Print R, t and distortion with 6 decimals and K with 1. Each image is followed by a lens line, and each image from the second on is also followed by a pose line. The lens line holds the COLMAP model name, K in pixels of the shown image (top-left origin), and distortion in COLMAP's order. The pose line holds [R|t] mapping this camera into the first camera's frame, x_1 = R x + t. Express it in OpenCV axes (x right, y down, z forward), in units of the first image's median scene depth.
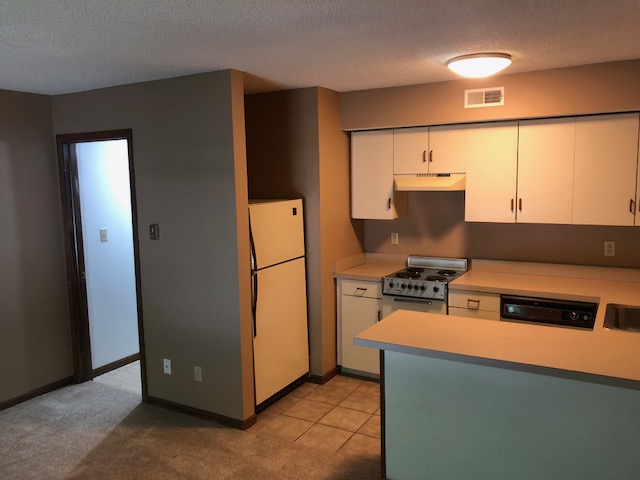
lens RADIAL K [[525.7, 0, 321.0], [0, 525.7, 238.8], [0, 0, 1]] dist [0.011614, 0.001030]
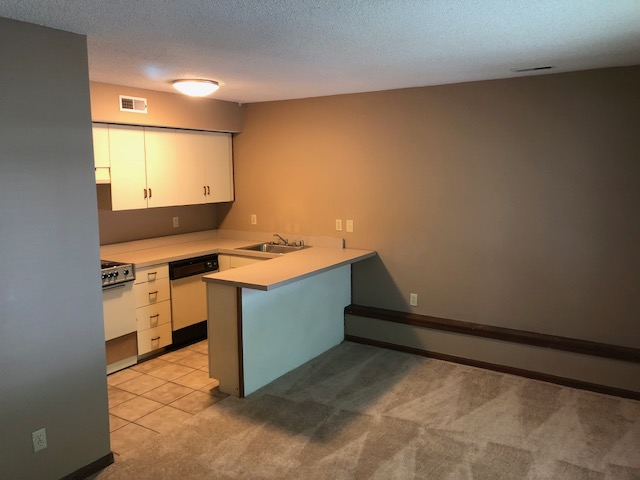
lens RADIAL K [[525.7, 0, 320.9], [0, 525.7, 240.3], [0, 0, 1]] dist [0.011614, 0.001030]
pose [[0.051559, -0.120233, 0.991406, -0.888267], [0.128944, 0.985218, 0.112777, -0.044311], [-0.990311, 0.122021, 0.066300, 0.532470]]
